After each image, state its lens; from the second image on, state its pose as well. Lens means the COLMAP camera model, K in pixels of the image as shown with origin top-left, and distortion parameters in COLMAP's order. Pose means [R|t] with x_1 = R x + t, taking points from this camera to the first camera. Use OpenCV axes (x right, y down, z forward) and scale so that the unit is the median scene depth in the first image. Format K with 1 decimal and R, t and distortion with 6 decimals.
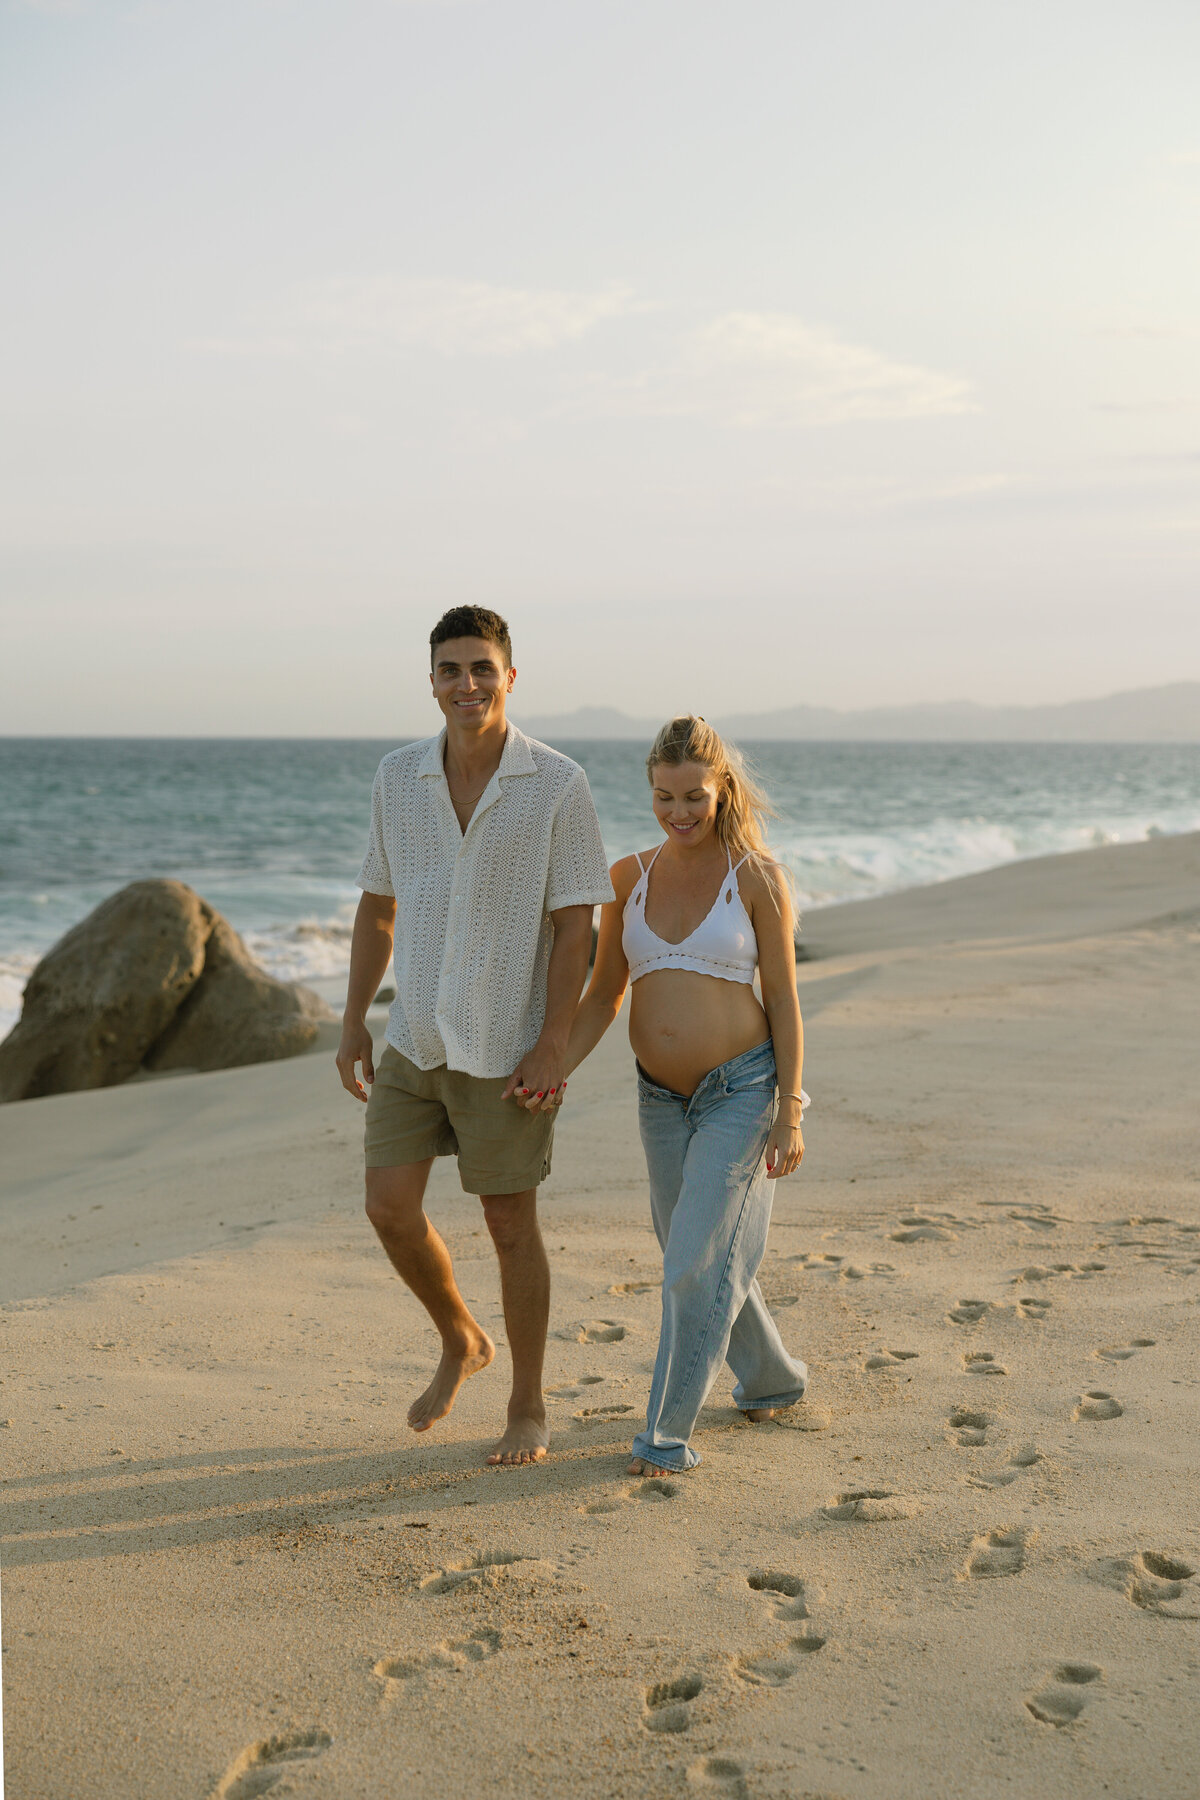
lens RADIAL K [[2903.3, 0, 599.6], [0, 2903.3, 896.7], [0, 0, 1]] dist [-0.009217, 0.000000]
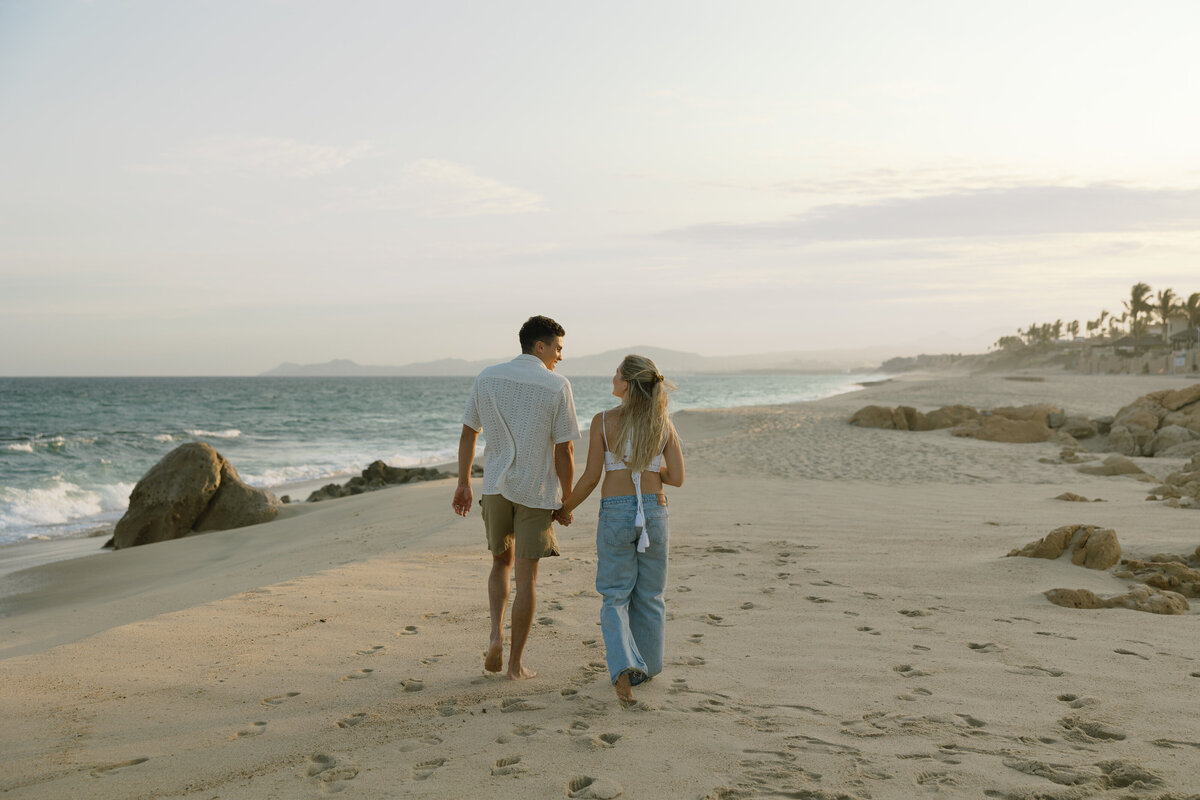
lens RADIAL K [[1470.2, 0, 600.7], [0, 1470.2, 398.4], [0, 0, 1]] dist [0.027269, 0.000000]
pose [[0.986258, -0.010525, 0.164875, -0.038483], [0.016693, 0.999210, -0.036063, 0.006200], [-0.164365, 0.038320, 0.985655, -0.121554]]
